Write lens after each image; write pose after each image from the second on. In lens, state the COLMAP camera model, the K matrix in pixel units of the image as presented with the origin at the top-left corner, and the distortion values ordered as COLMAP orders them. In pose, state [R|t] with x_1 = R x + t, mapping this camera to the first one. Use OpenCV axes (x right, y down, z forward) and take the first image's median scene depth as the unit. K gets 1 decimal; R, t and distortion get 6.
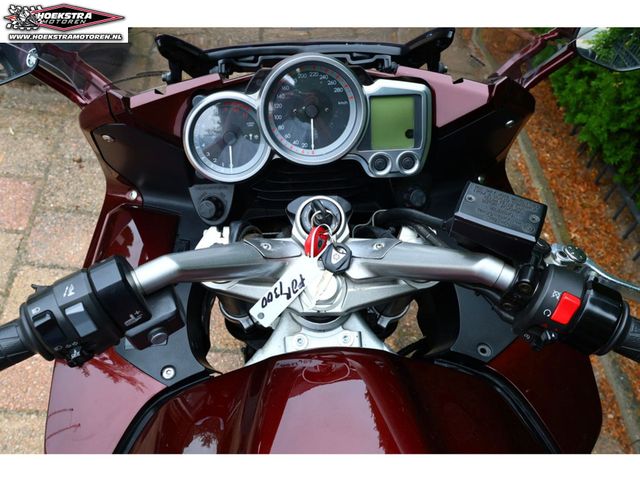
lens RADIAL K [[636.7, 0, 320.3], [0, 636.7, 241.0], [0, 0, 1]] dist [0.000802, 0.000000]
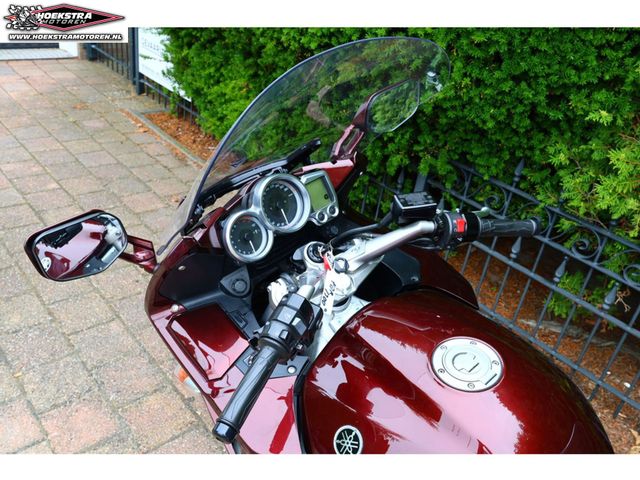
lens RADIAL K [[571.1, 0, 322.3], [0, 571.1, 237.4], [0, 0, 1]] dist [0.006835, 0.004165]
pose [[0.775514, -0.398232, 0.489887, -0.762142], [0.467778, 0.883566, -0.022259, -0.031883], [-0.423983, 0.246420, 0.871502, -0.438303]]
